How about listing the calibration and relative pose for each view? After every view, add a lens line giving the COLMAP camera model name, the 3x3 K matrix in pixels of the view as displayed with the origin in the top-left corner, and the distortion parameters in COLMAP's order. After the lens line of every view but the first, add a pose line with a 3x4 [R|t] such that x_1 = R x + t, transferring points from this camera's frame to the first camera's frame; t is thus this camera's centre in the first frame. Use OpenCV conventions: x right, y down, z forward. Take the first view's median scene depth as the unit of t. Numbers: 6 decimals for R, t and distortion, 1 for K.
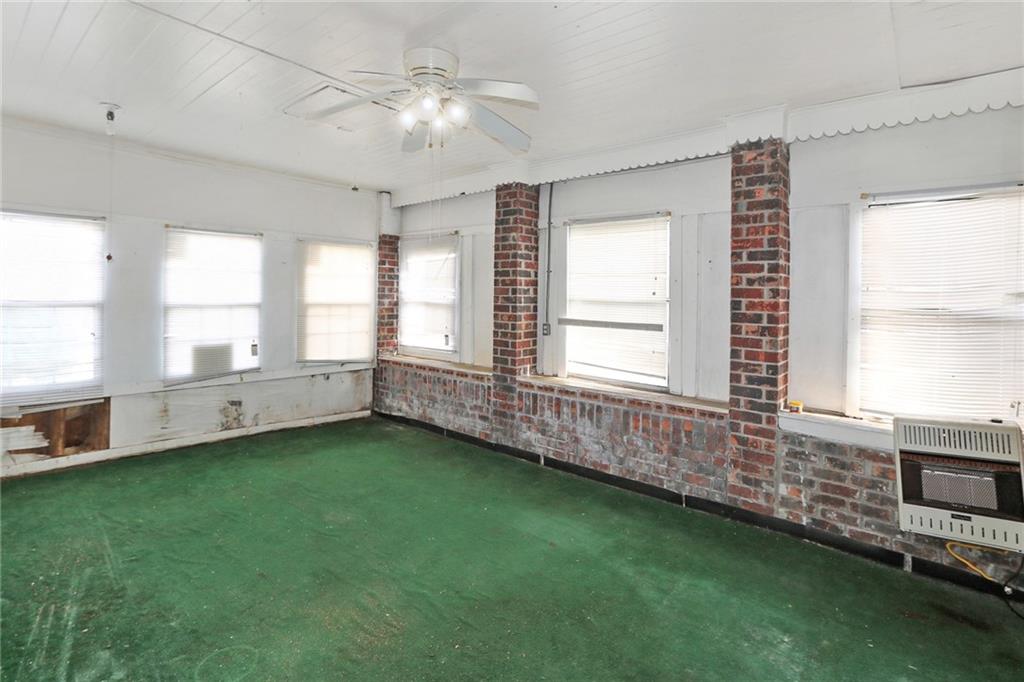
lens RADIAL K [[501.6, 0, 487.2], [0, 501.6, 302.0], [0, 0, 1]] dist [-0.014776, 0.003994]
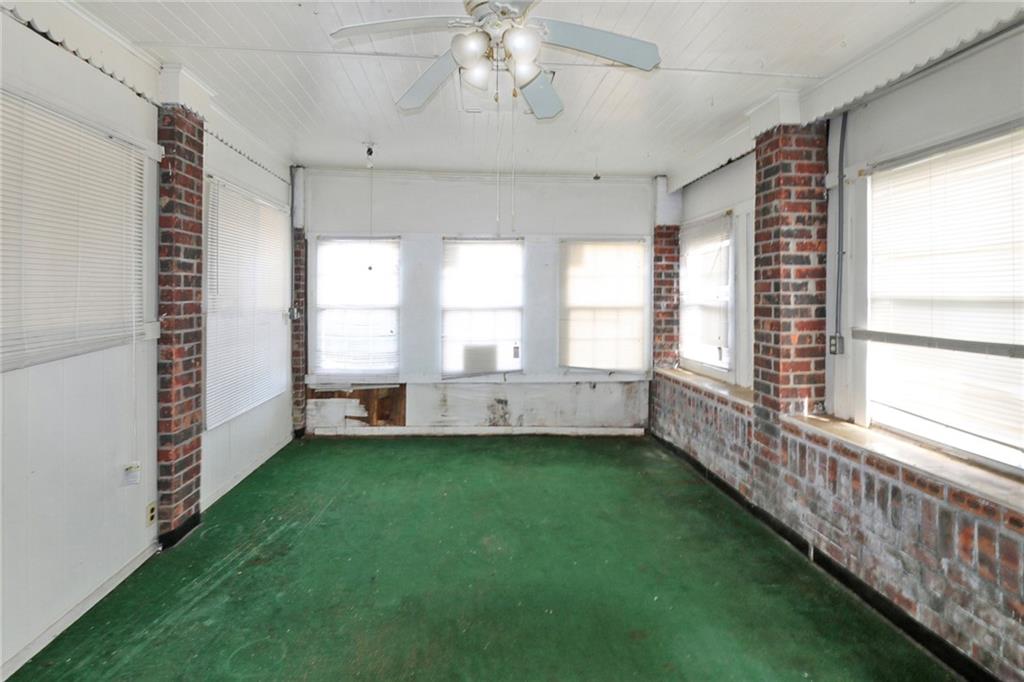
lens RADIAL K [[501.6, 0, 487.2], [0, 501.6, 302.0], [0, 0, 1]] dist [-0.014776, 0.003994]
pose [[0.733741, -0.009432, -0.679364, 0.218501], [0.002487, 0.999934, -0.011197, 0.005794], [0.679425, 0.006526, 0.733716, 0.236213]]
